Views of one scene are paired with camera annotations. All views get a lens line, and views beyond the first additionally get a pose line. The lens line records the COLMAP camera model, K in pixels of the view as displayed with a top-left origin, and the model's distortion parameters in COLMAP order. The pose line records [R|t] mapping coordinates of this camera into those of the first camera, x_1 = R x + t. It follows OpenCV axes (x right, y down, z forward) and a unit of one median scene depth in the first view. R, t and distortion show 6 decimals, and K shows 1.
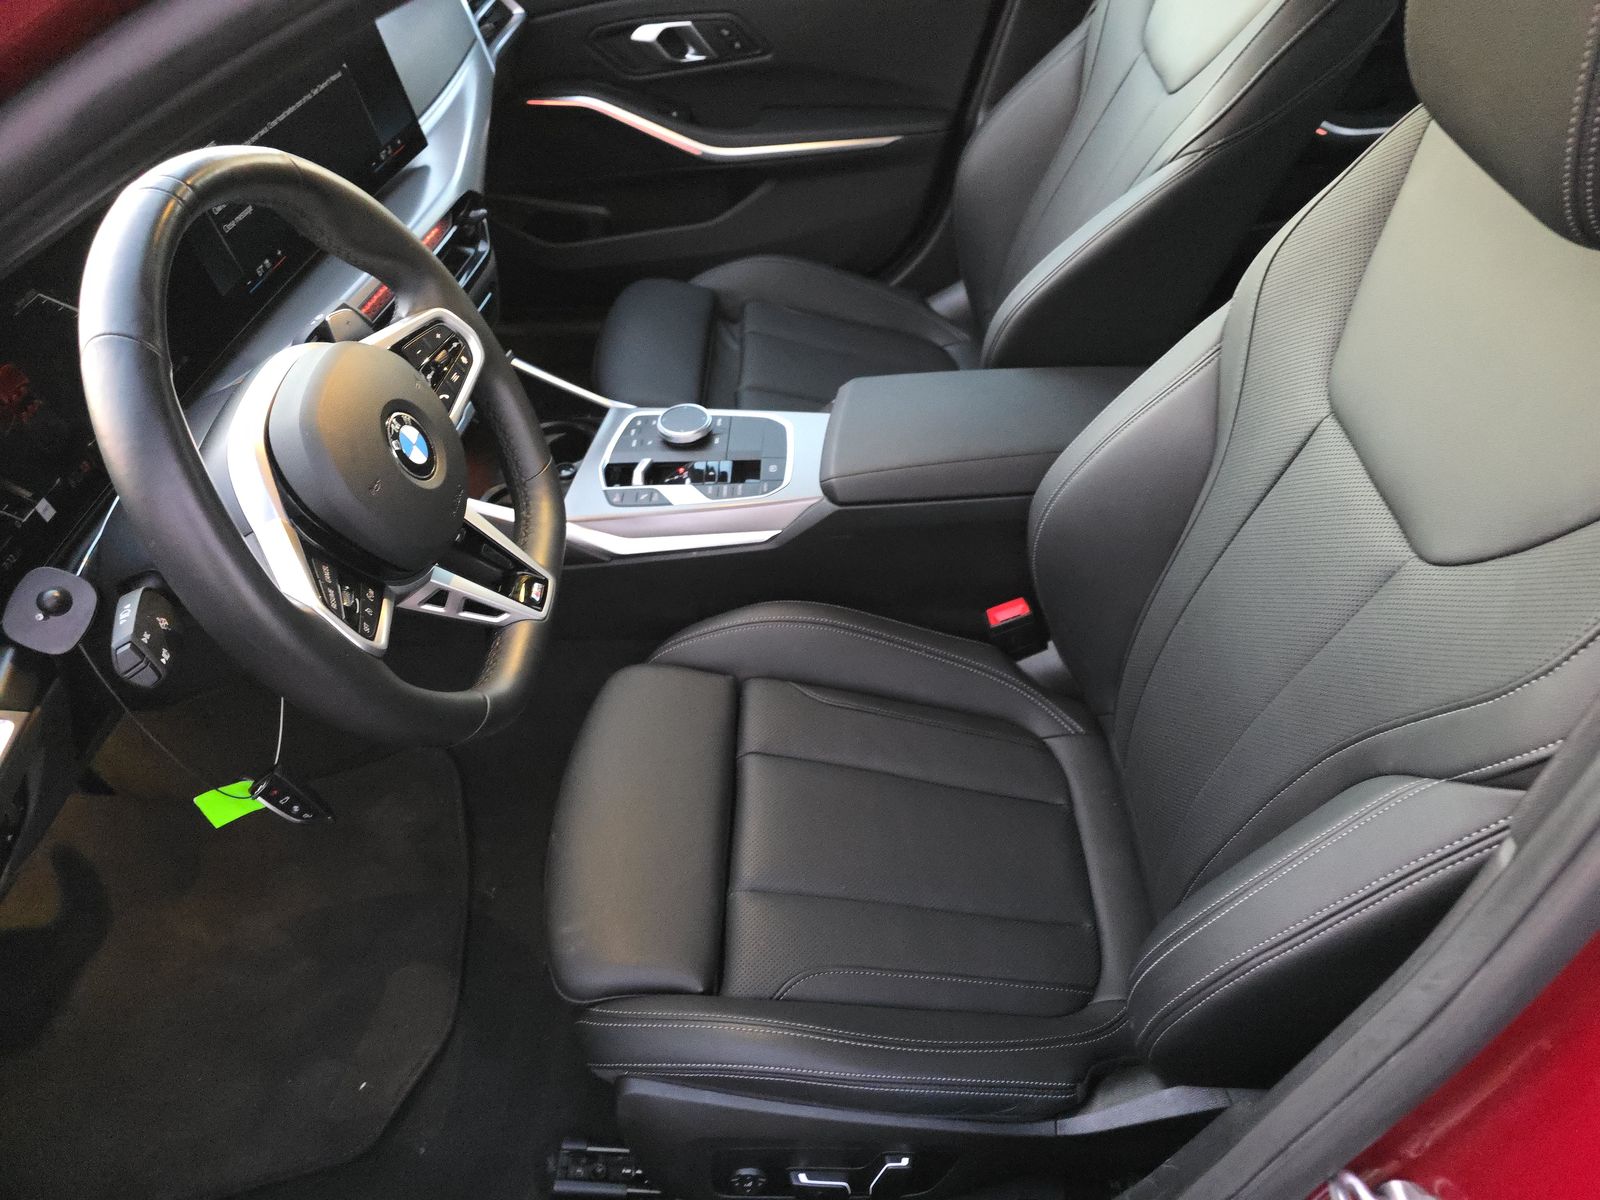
lens RADIAL K [[1064.5, 0, 798.4], [0, 1064.5, 627.2], [0, 0, 1]] dist [0.102372, -0.136029]
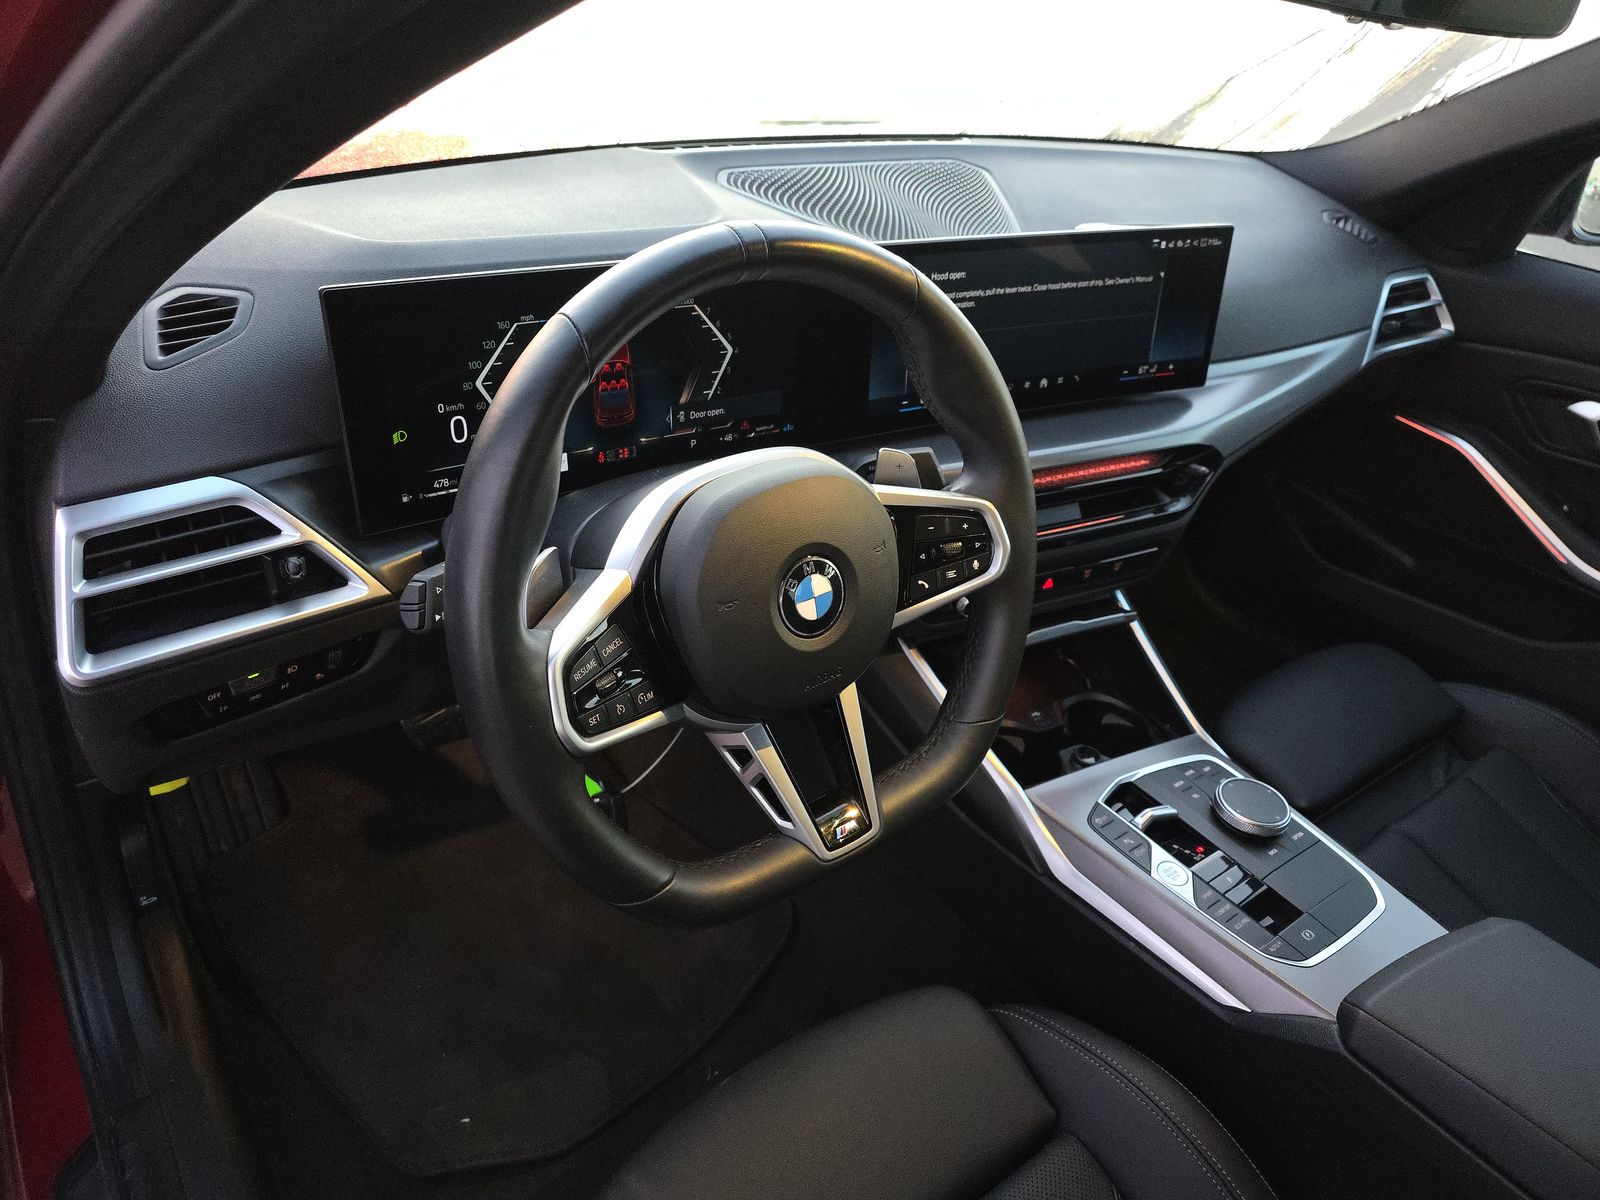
lens RADIAL K [[1095.7, 0, 766.3], [0, 1095.7, 599.5], [0, 0, 1]] dist [0.041357, -0.037989]
pose [[0.593317, 0.529845, -0.606003, 0.087776], [-0.654484, 0.755810, 0.020043, -0.100122], [0.468643, 0.384727, 0.795210, 0.188151]]
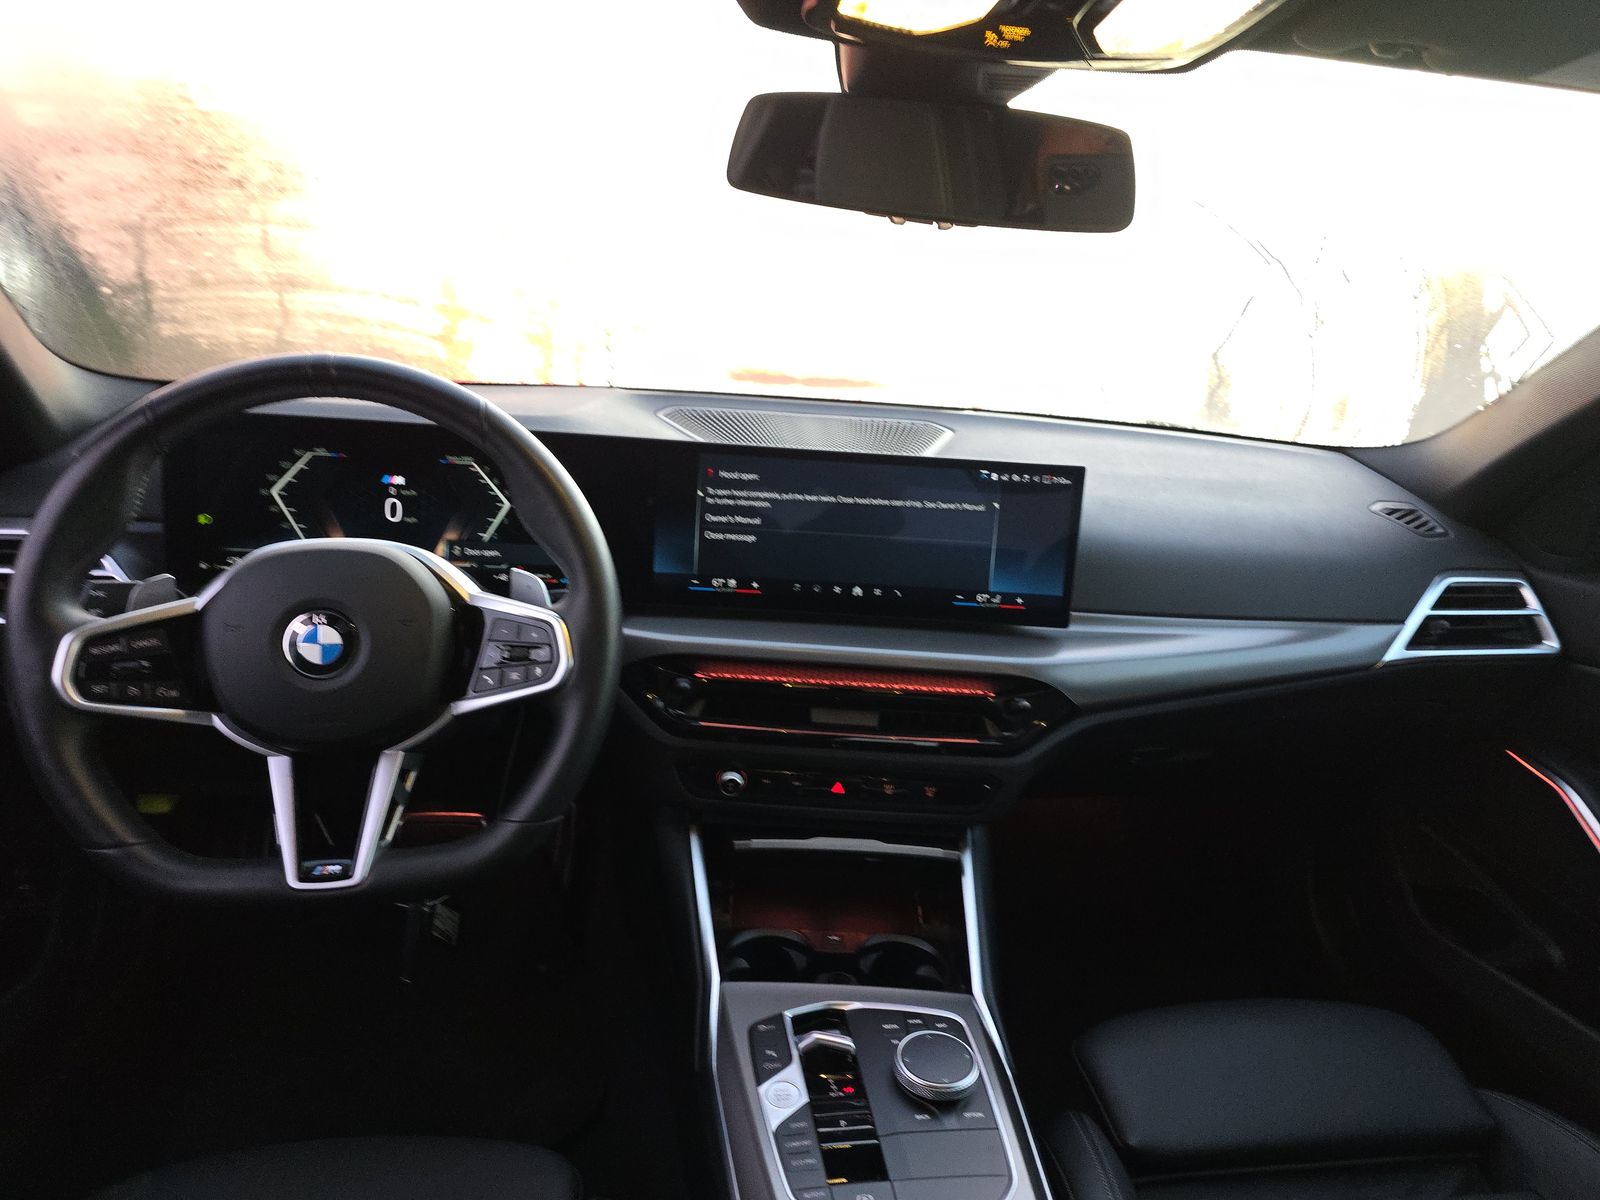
lens RADIAL K [[1064.5, 0, 798.4], [0, 1064.5, 627.2], [0, 0, 1]] dist [0.102372, -0.136029]
pose [[0.160022, 0.375333, -0.912972, 0.396954], [-0.751706, 0.645796, 0.133737, -0.409958], [0.639790, 0.664886, 0.385481, 0.558380]]
